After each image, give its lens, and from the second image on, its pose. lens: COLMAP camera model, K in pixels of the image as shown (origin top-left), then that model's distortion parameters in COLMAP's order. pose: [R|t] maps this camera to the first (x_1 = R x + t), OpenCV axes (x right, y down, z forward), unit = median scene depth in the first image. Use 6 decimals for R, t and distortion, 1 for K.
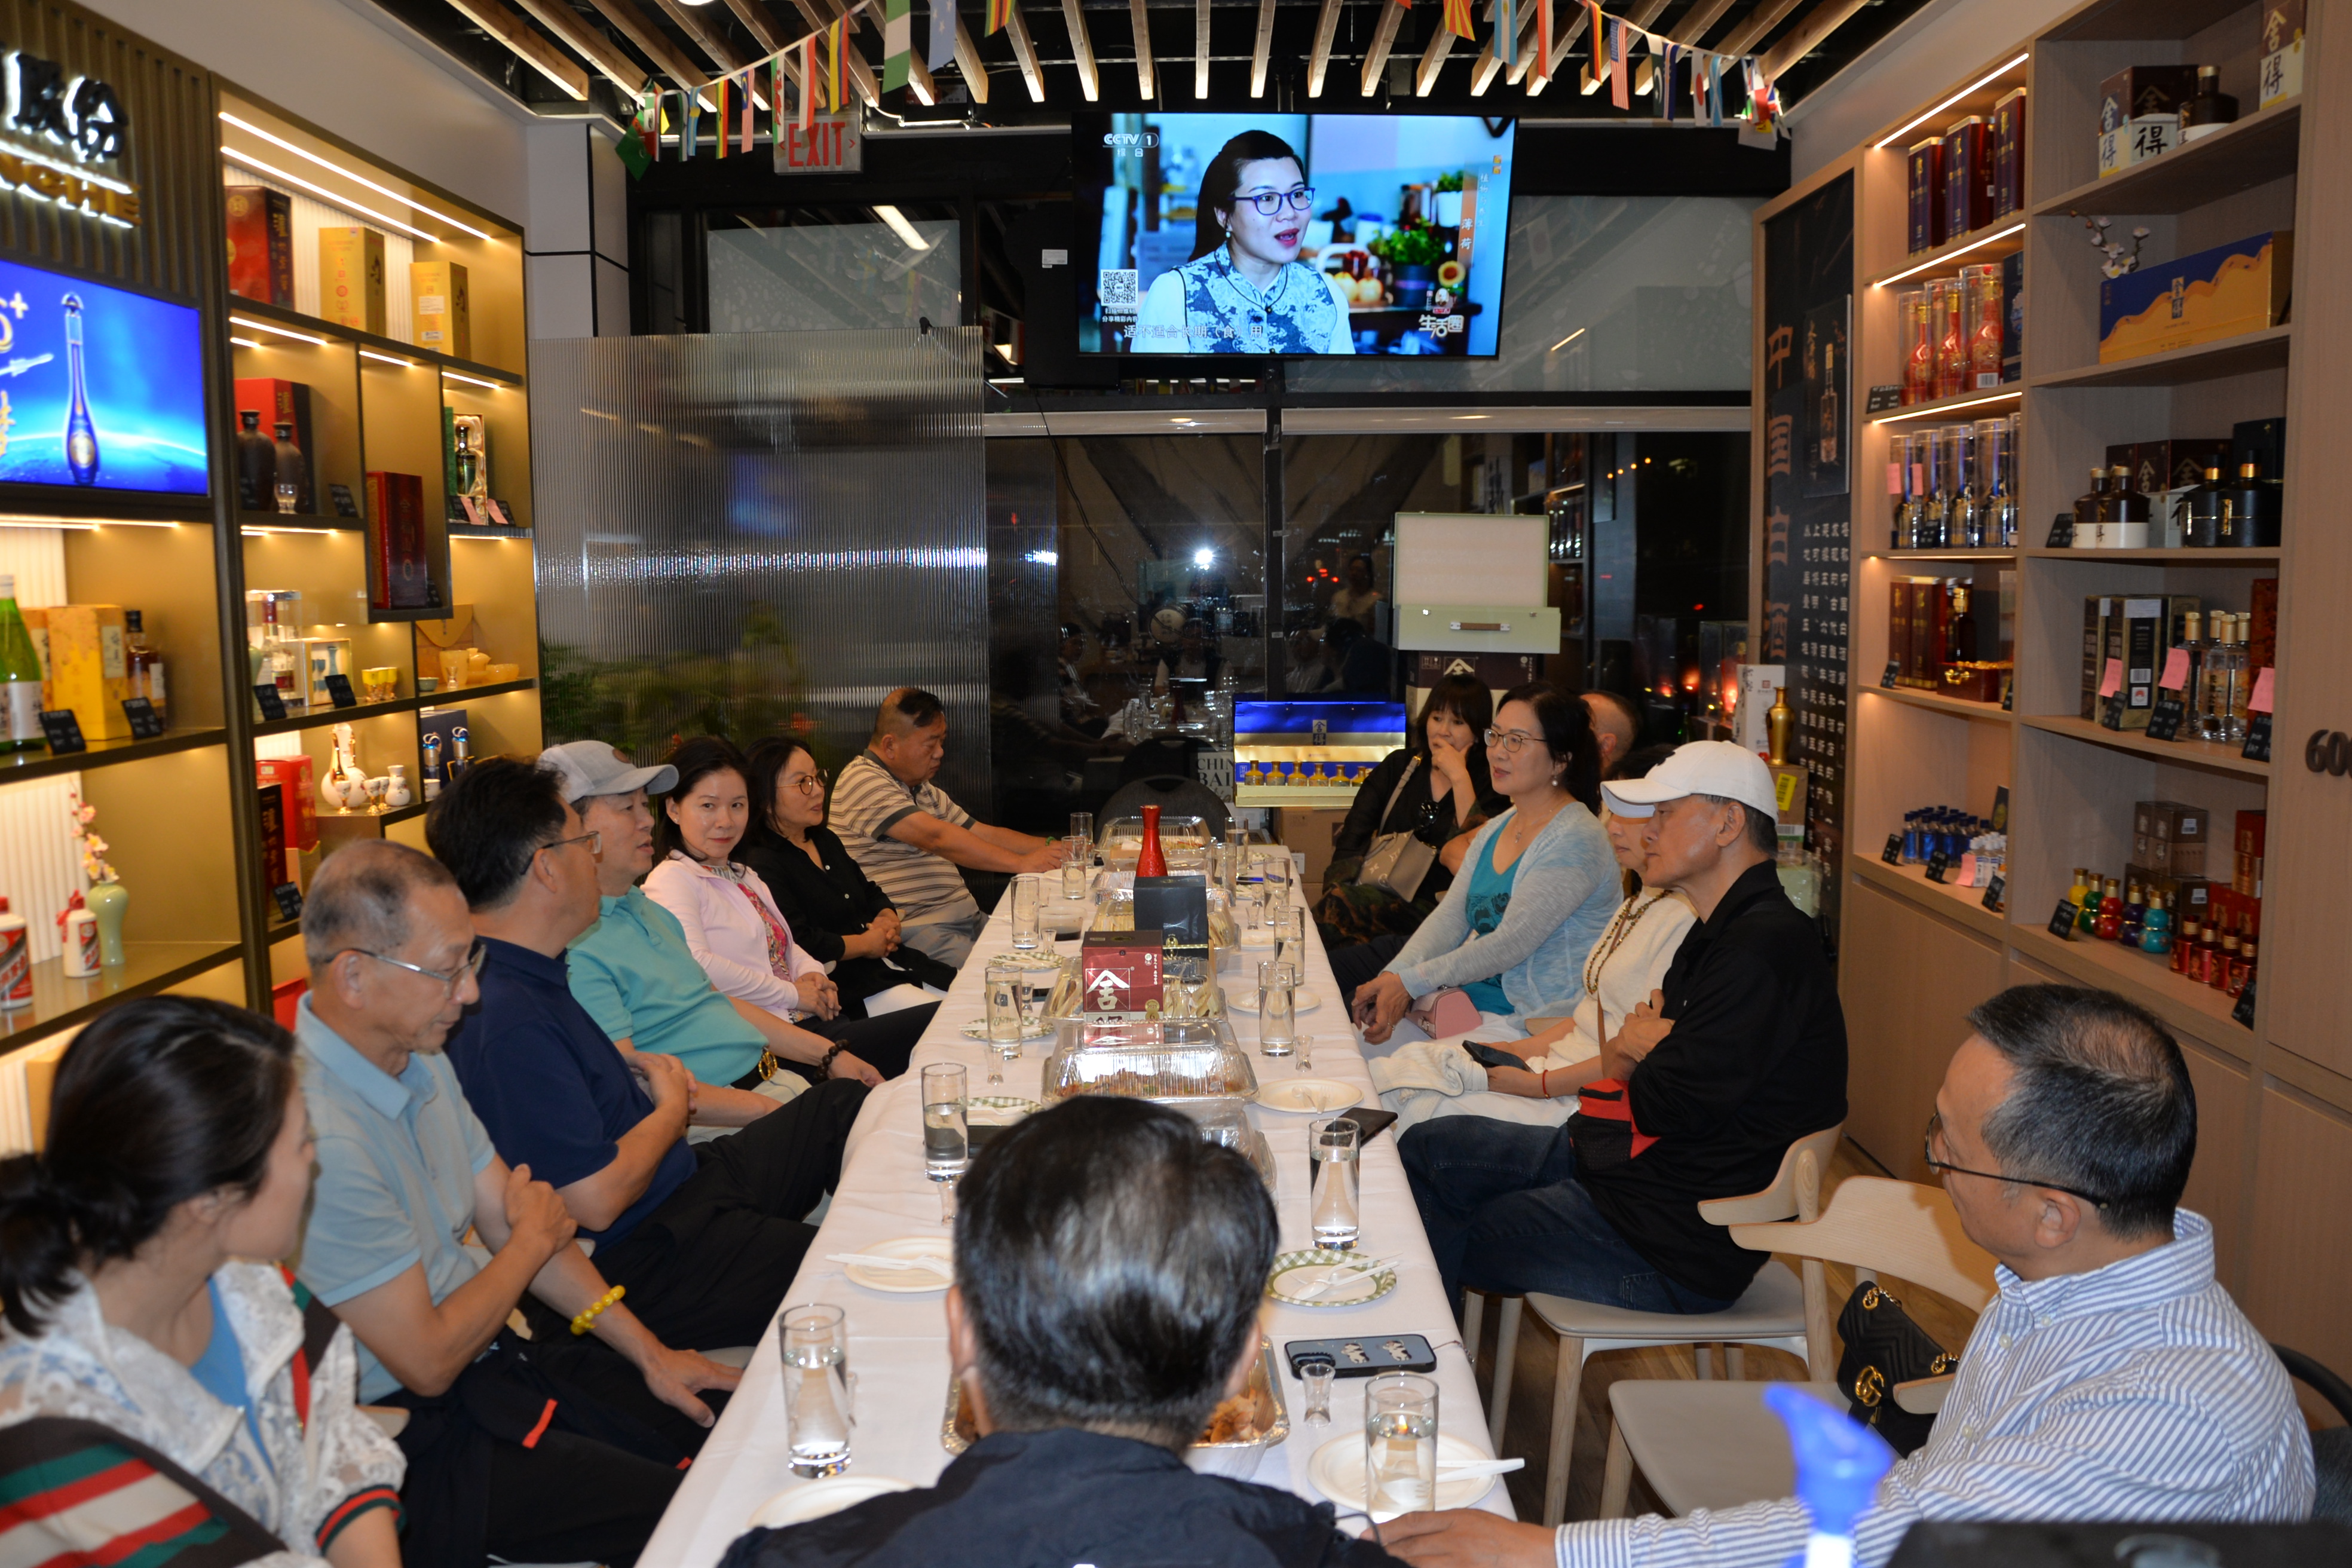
lens RADIAL K [[1805.8, 0, 1176.0], [0, 1805.8, 784.0], [0, 0, 1]] dist [-0.149517, 0.103241]
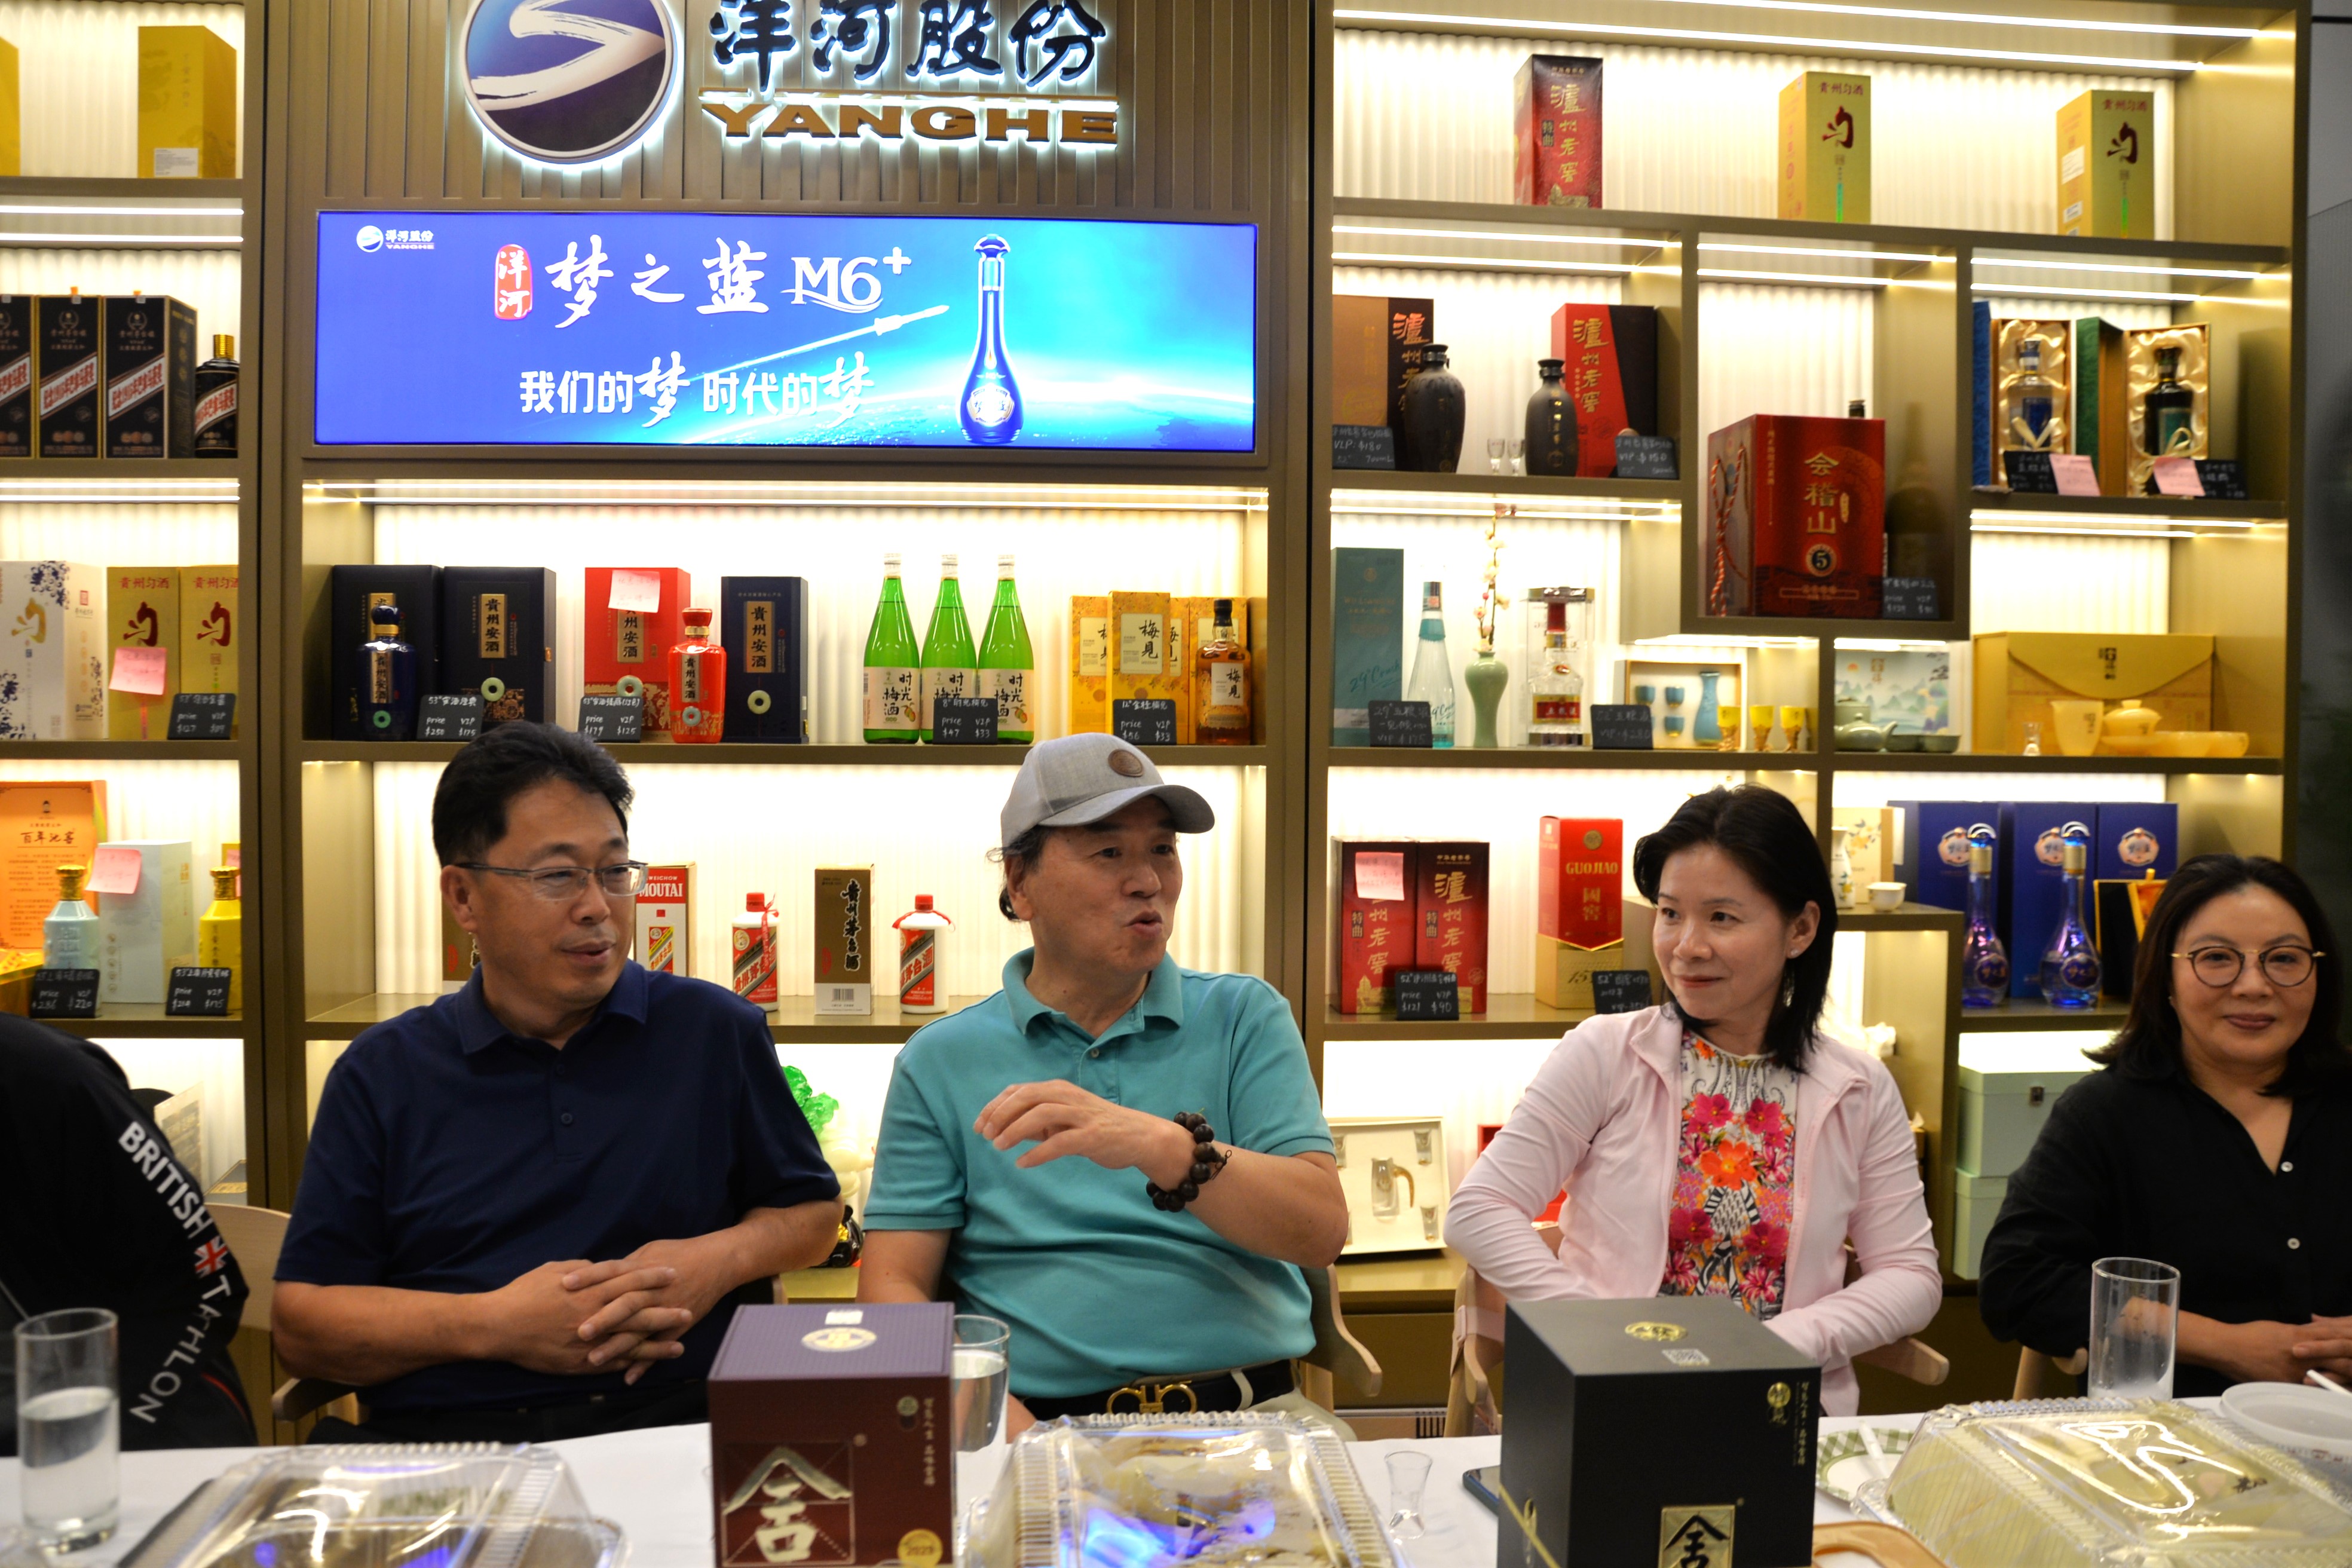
lens RADIAL K [[1805.8, 0, 1176.0], [0, 1805.8, 784.0], [0, 0, 1]] dist [-0.149517, 0.103241]
pose [[0.114327, 0.032799, -0.992902, 0.282063], [-0.118887, 0.992724, 0.019104, -0.027829], [0.986304, 0.115859, 0.117394, 0.948228]]
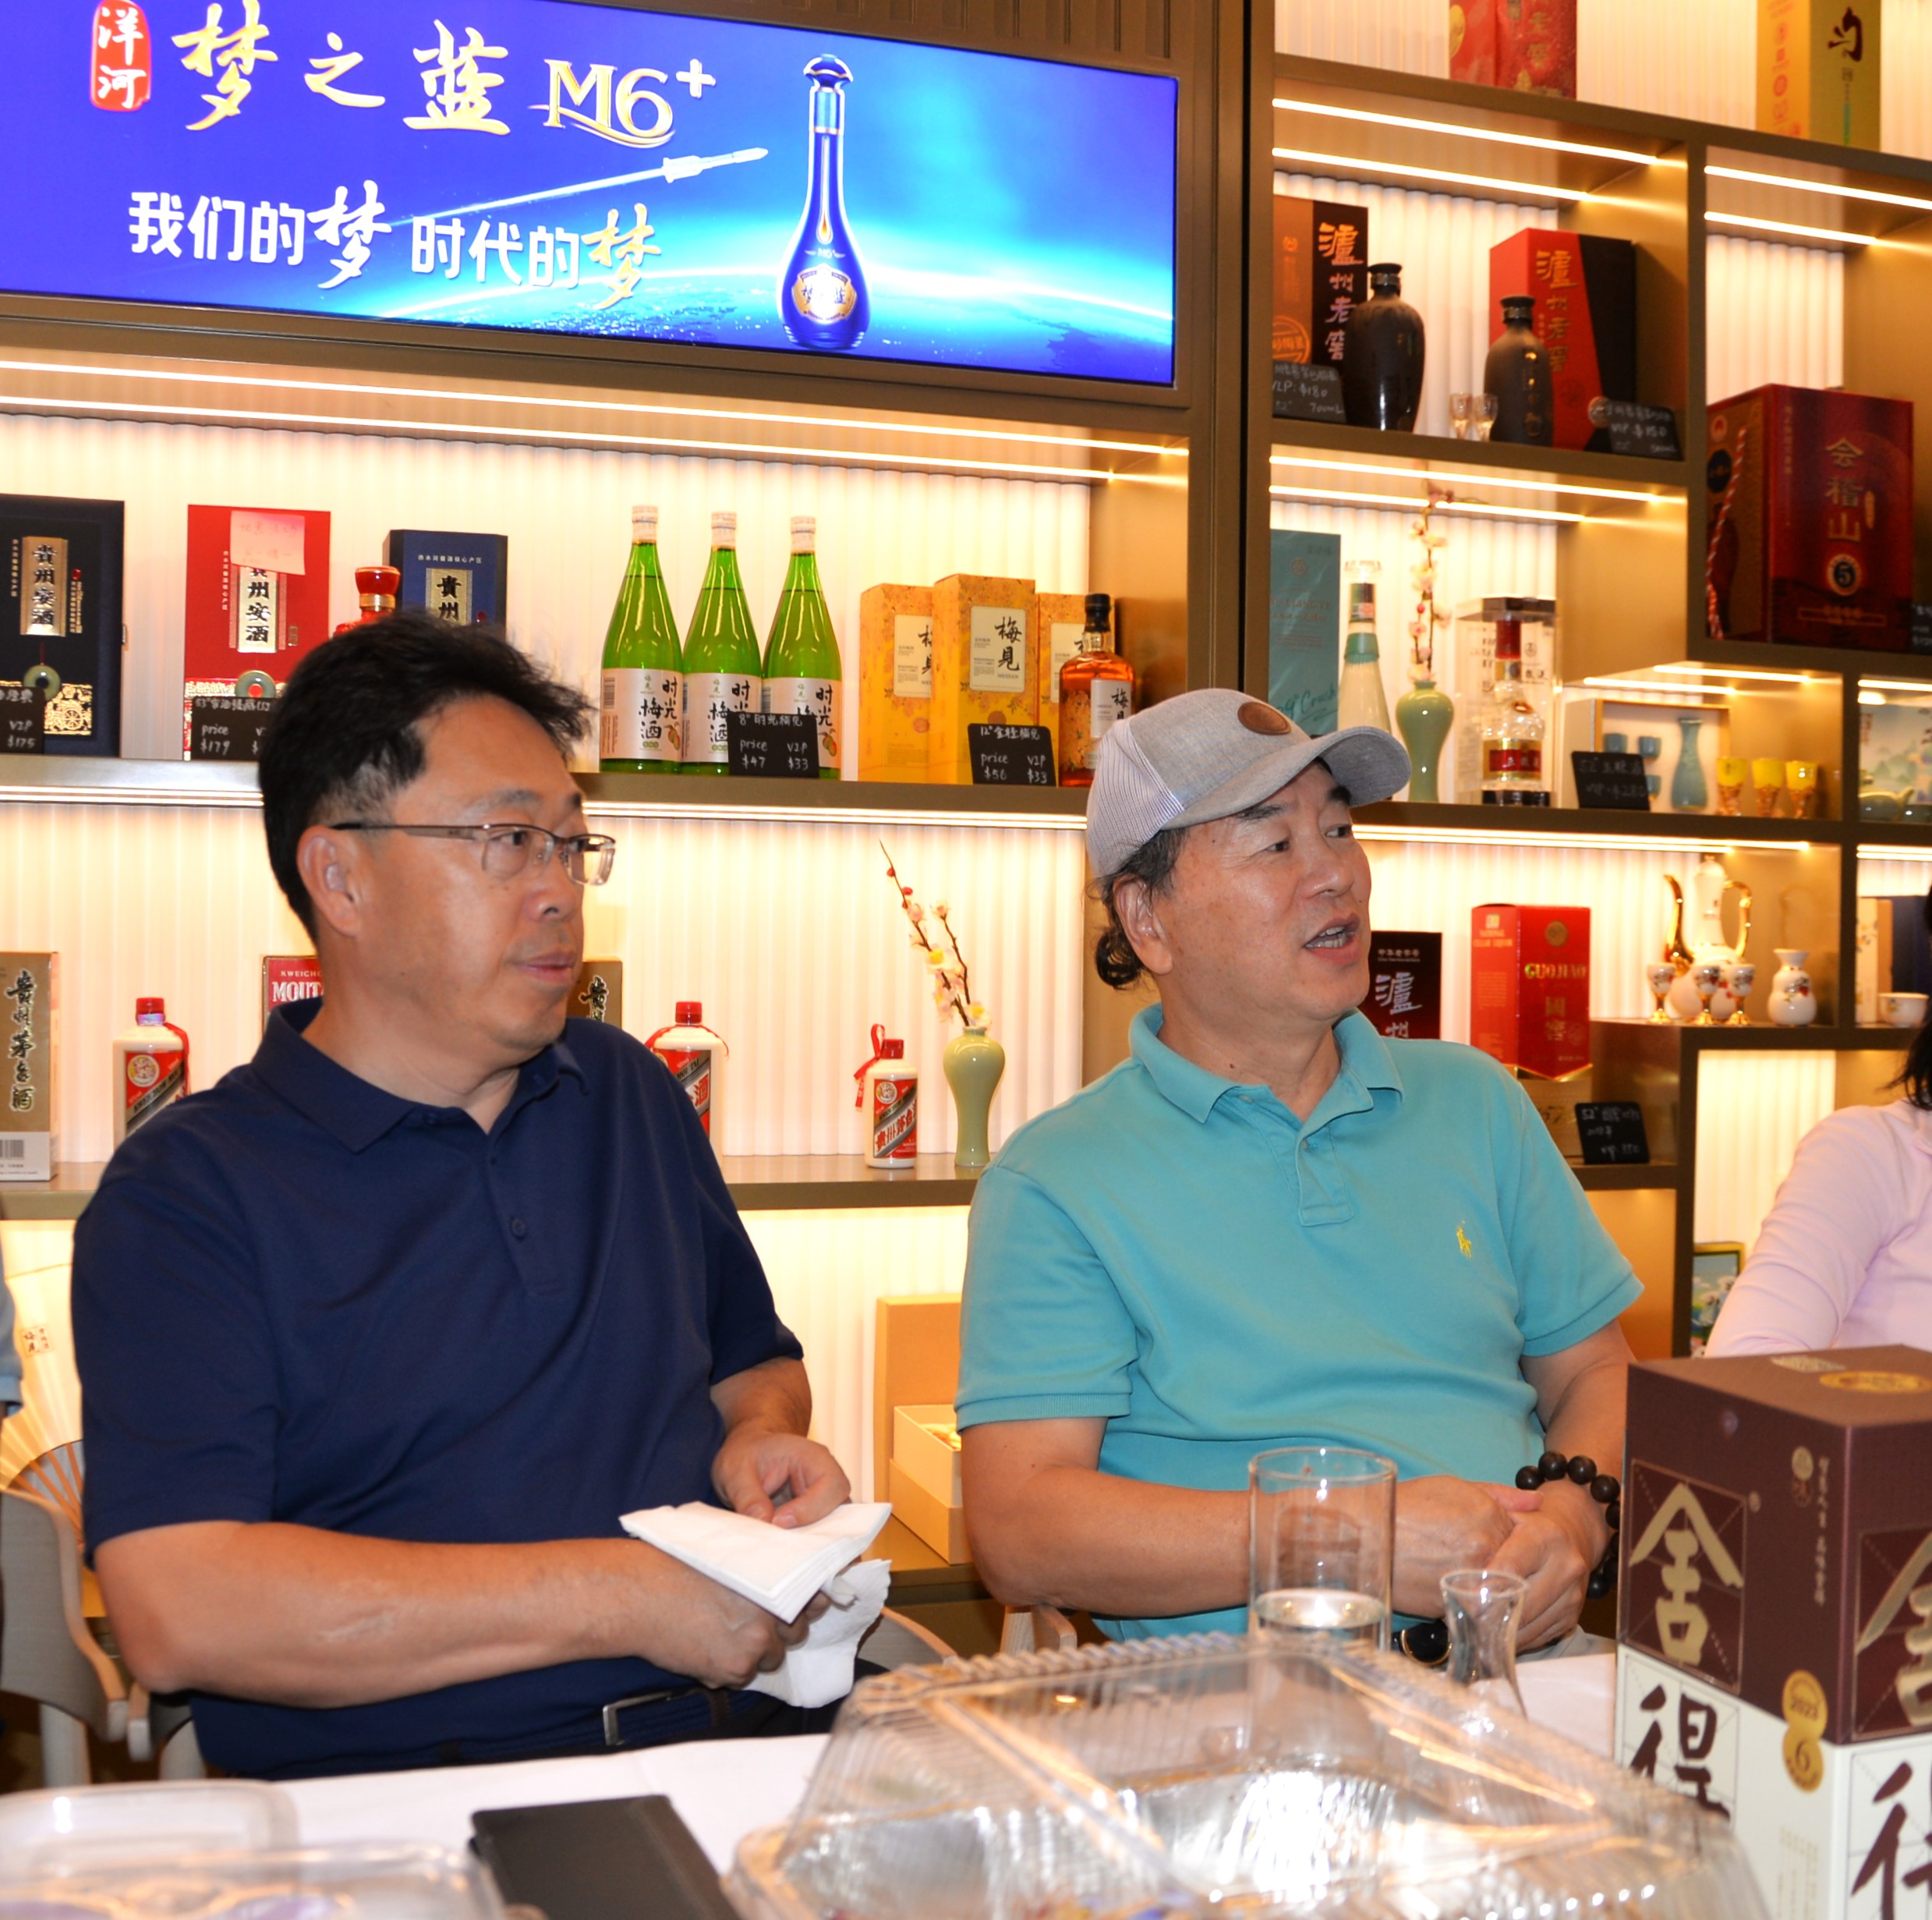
lens RADIAL K [[2370.8, 0, 1008.0], [0, 2370.8, 962.3], [0, 0, 1]] dist [-0.147830, 0.101702]
pose [[0.342587, 0.020092, -0.939271, 0.177448], [-0.120599, 0.992440, -0.022758, 0.053068], [0.931714, 0.121072, 0.342420, 0.753057]]
